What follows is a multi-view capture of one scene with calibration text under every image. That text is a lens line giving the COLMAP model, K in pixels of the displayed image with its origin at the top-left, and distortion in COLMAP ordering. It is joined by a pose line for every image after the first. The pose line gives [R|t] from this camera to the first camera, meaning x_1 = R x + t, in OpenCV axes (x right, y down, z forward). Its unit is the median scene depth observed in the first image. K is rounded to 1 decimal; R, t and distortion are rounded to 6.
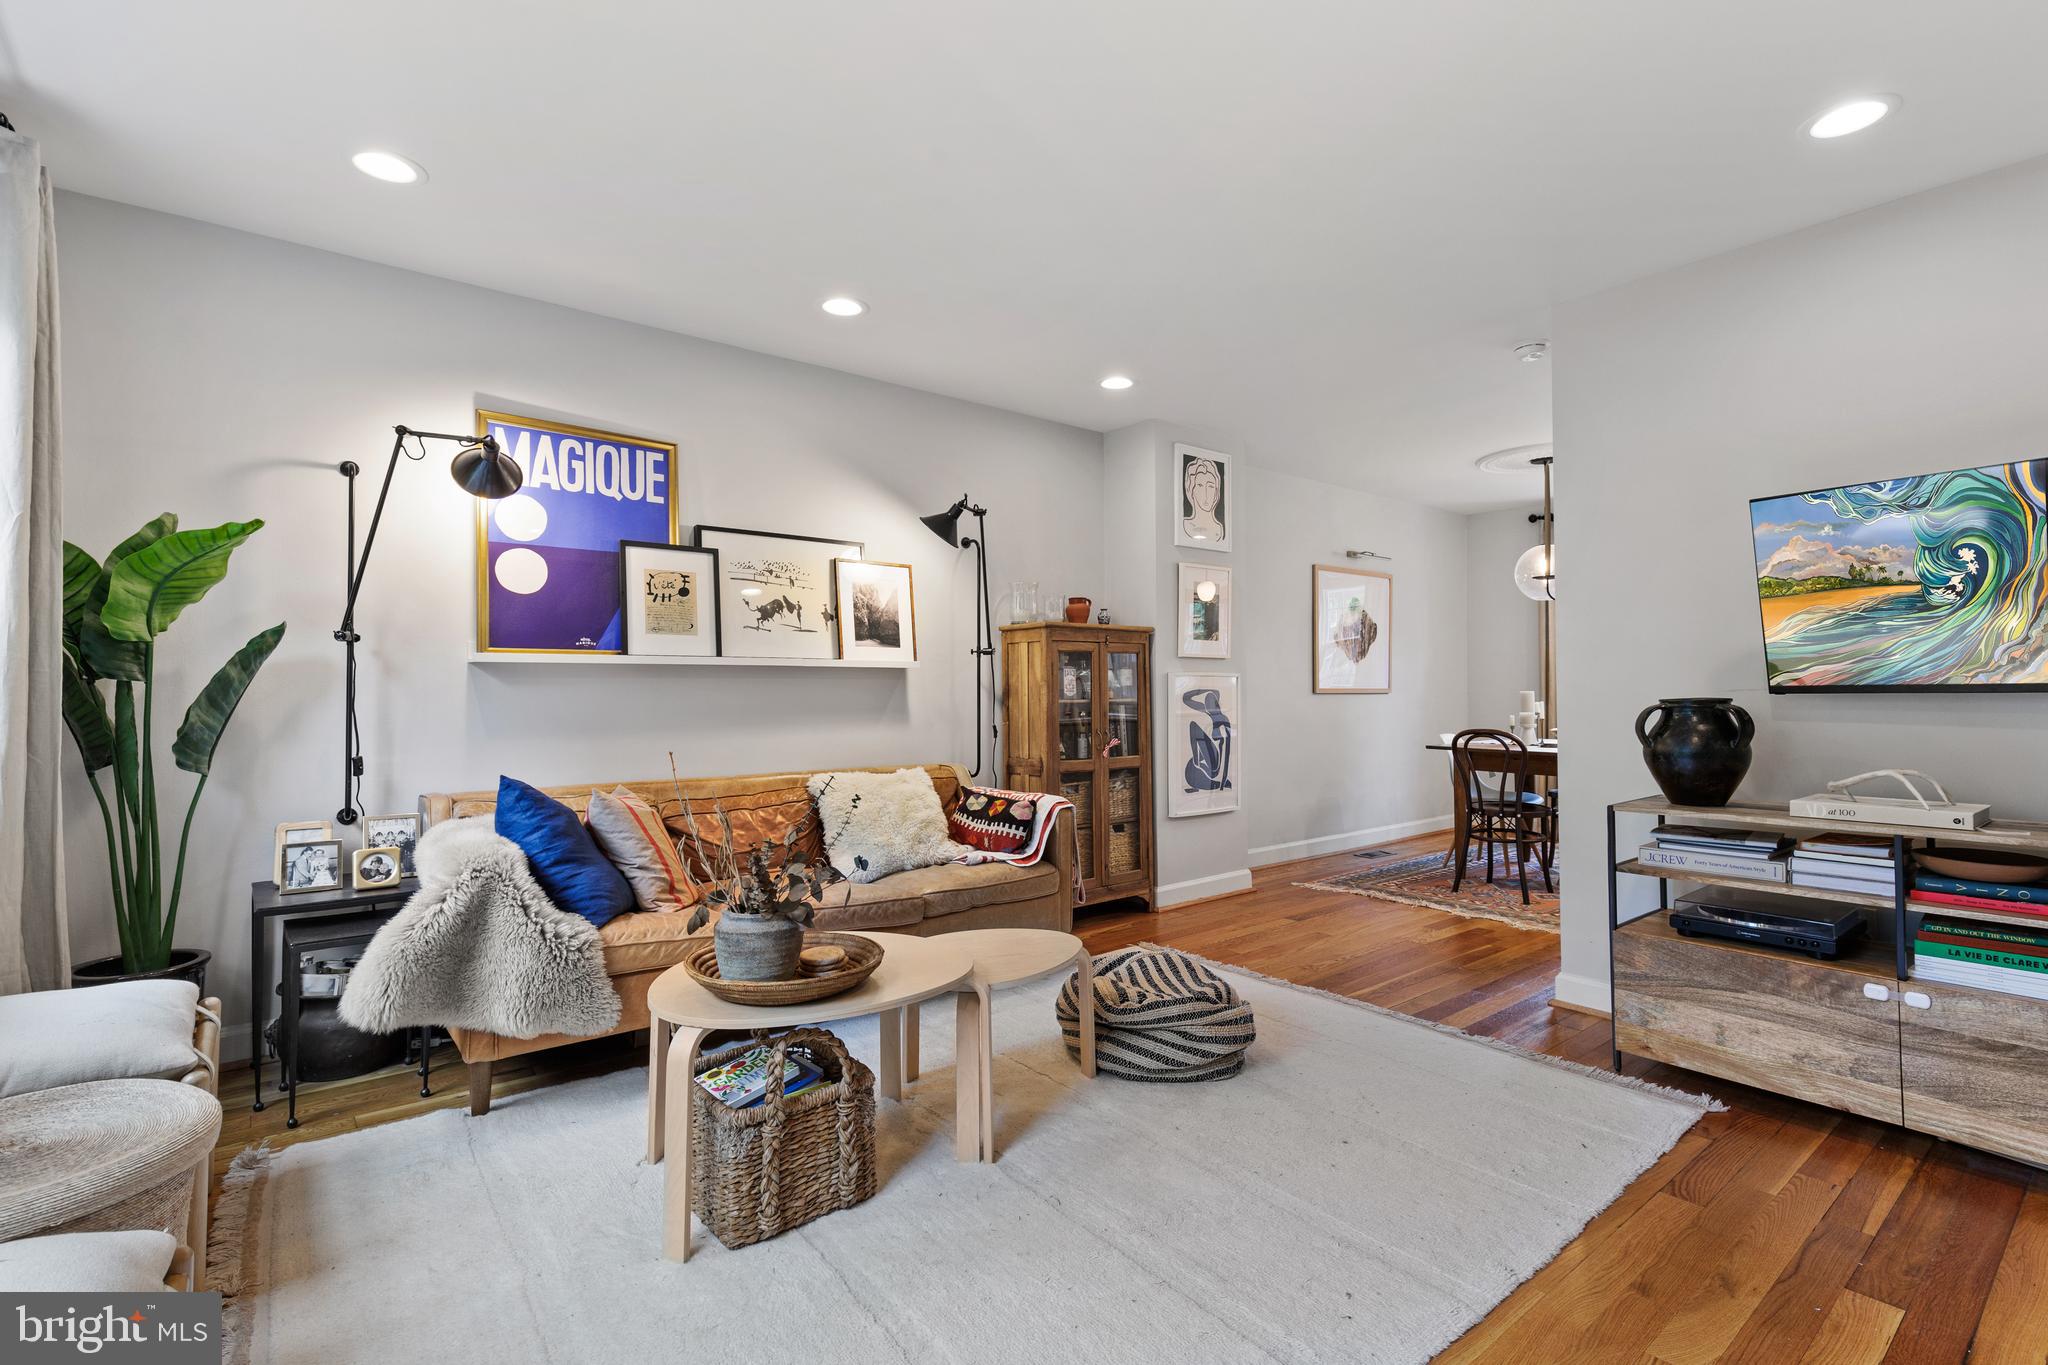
lens RADIAL K [[949.0, 0, 1029.1], [0, 949.0, 672.8], [0, 0, 1]] dist [0.001621, -0.000249]
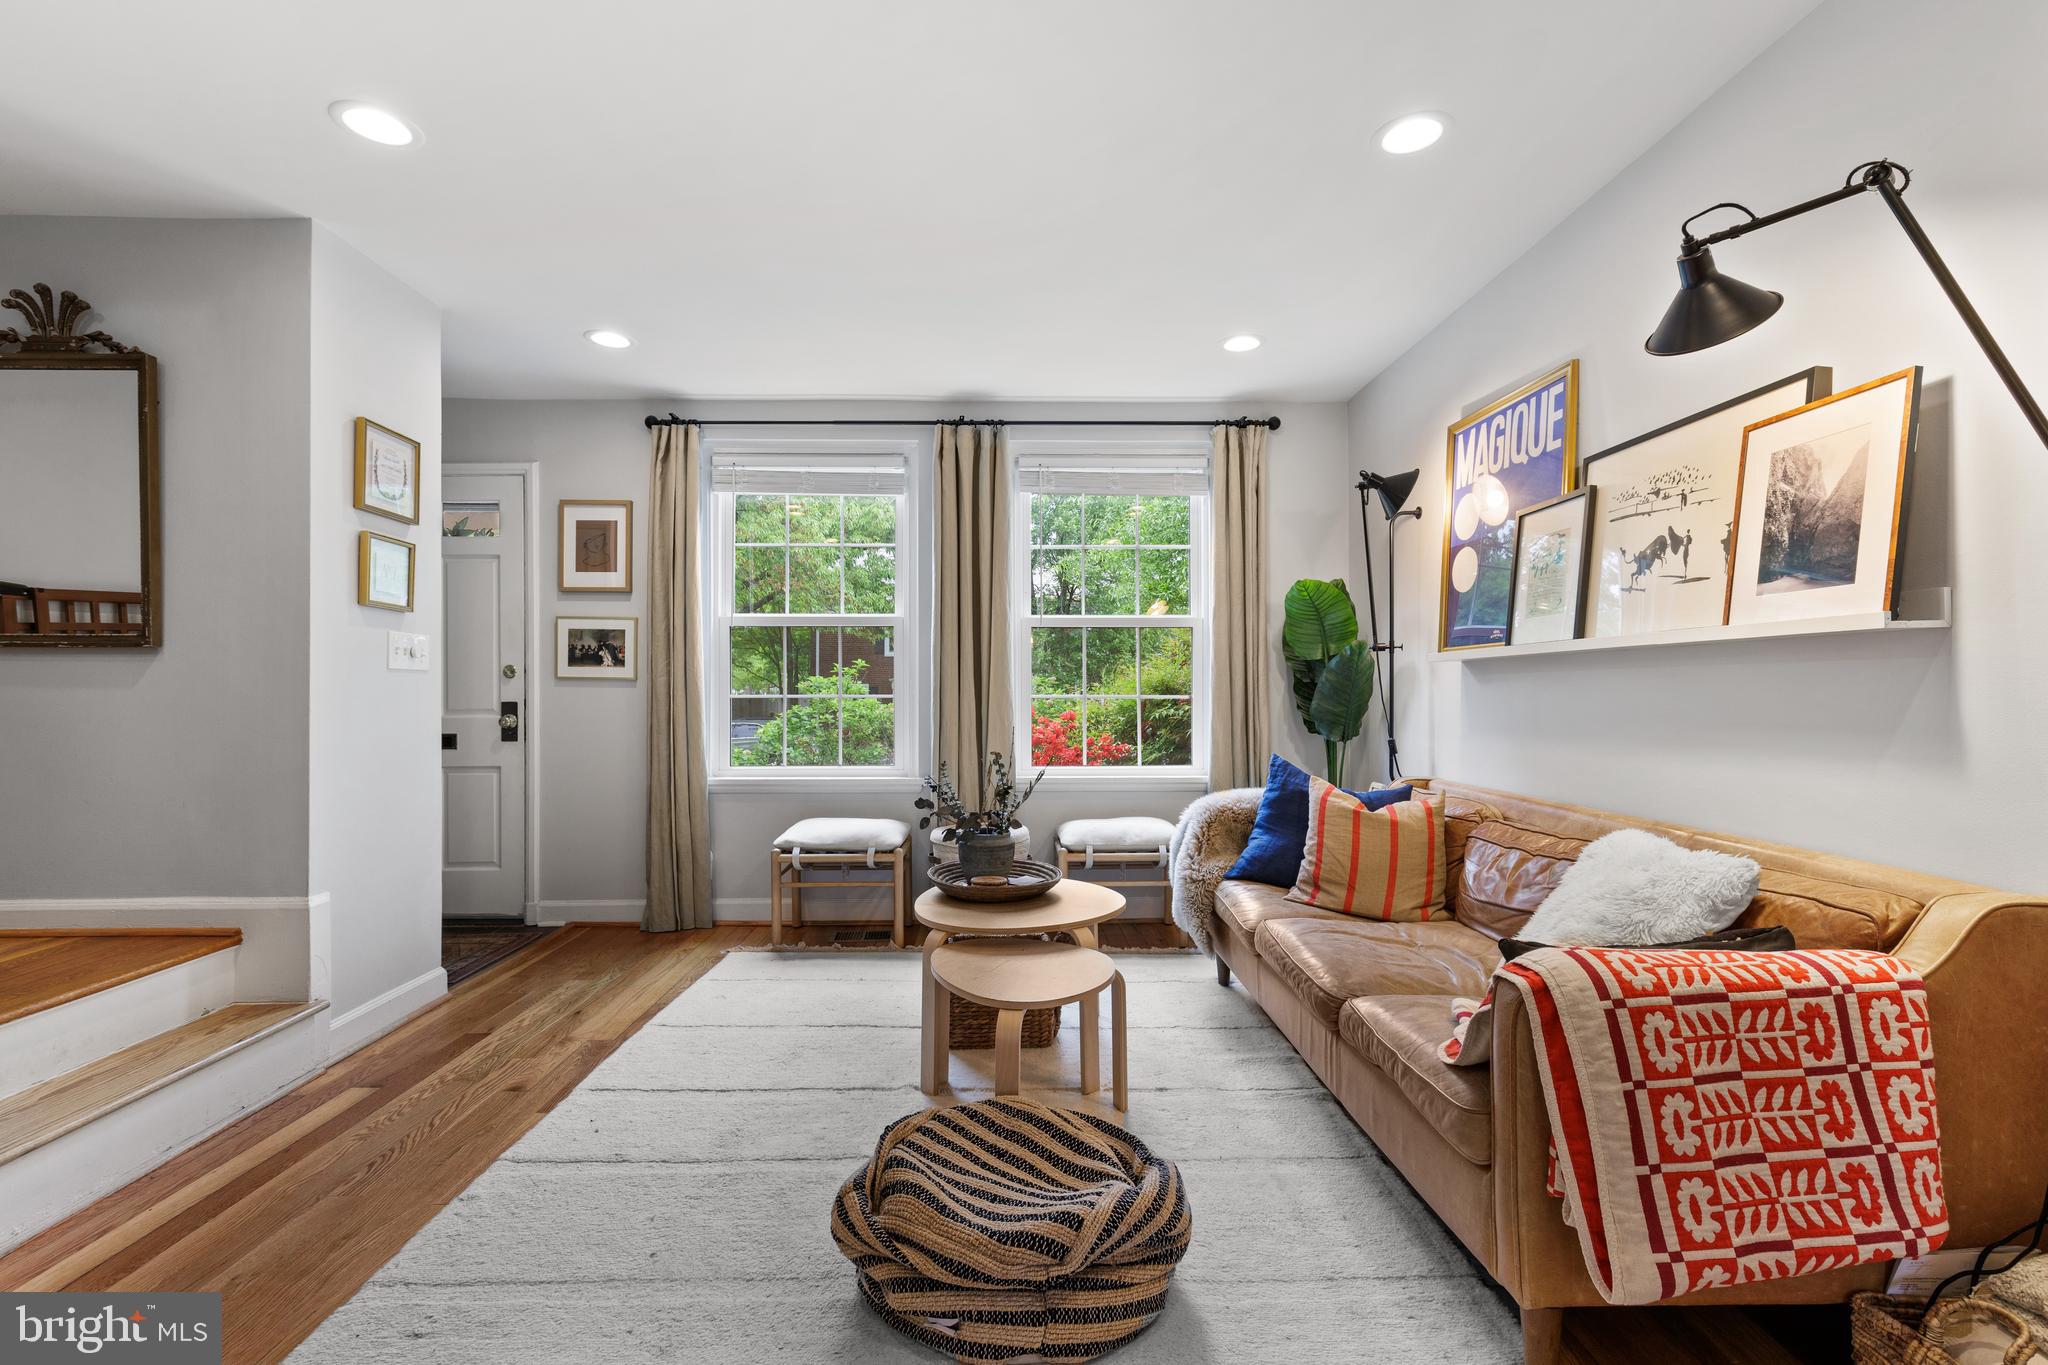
lens RADIAL K [[919.4, 0, 1016.2], [0, 919.4, 688.5], [0, 0, 1]] dist [0.005035, -0.000168]
pose [[-0.616436, -0.002708, -0.787400, 0.473722], [0.015097, 0.999770, -0.015257, 0.023986], [0.787260, -0.021292, -0.616253, 1.091384]]
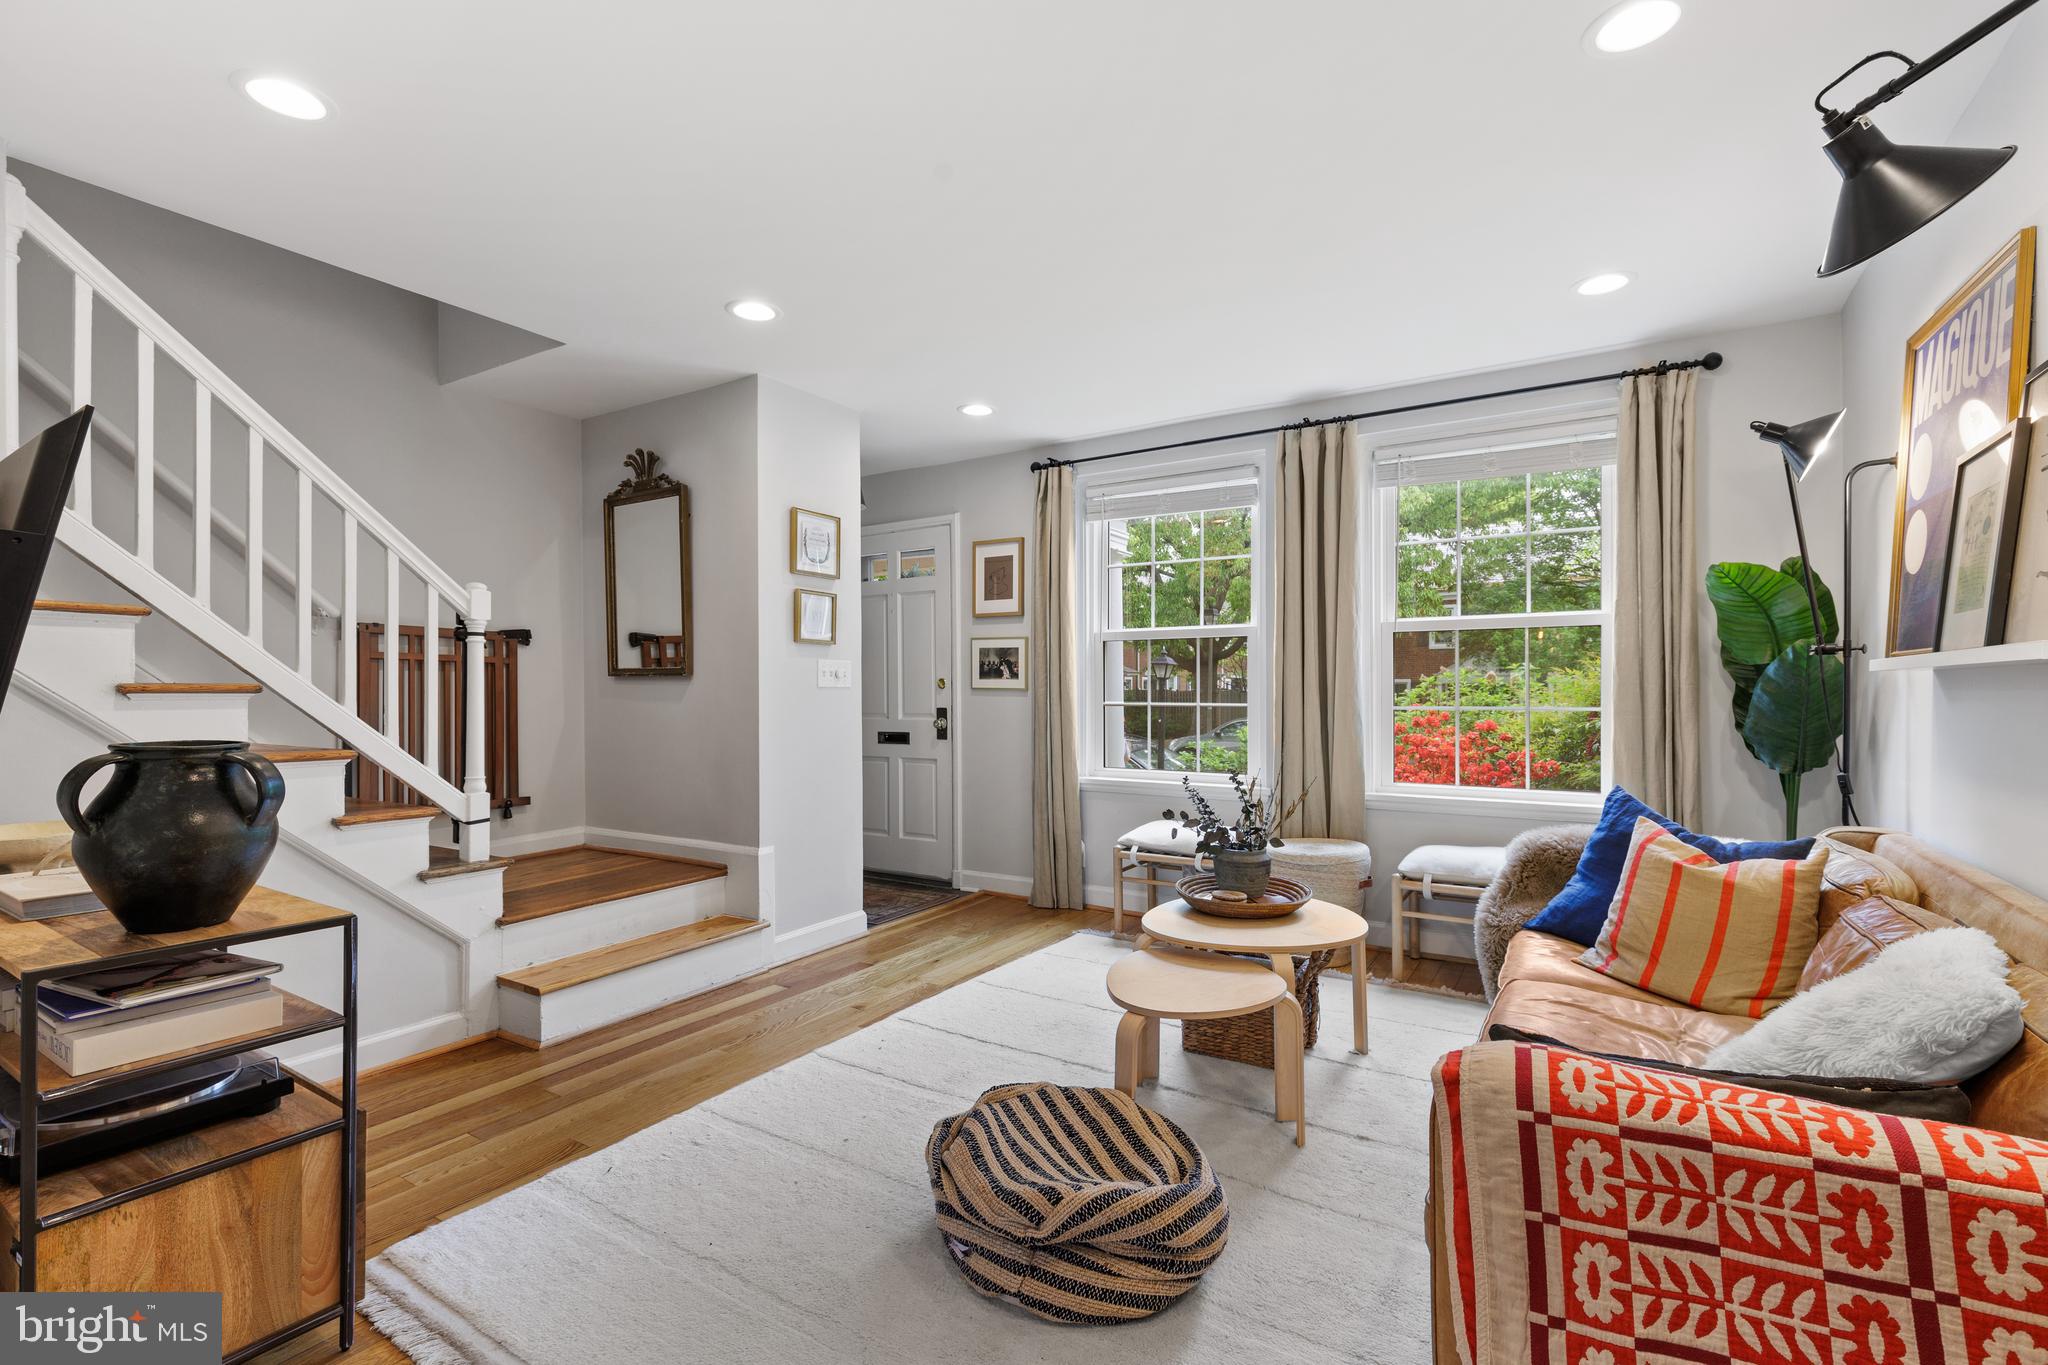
lens RADIAL K [[926.7, 0, 1016.7], [0, 926.7, 695.6], [0, 0, 1]] dist [0.001864, -0.000153]
pose [[-0.949255, 0.005311, -0.314462, 0.296373], [0.008645, 0.999920, -0.009209, 0.008346], [0.314388, -0.011461, -0.949225, 1.292364]]
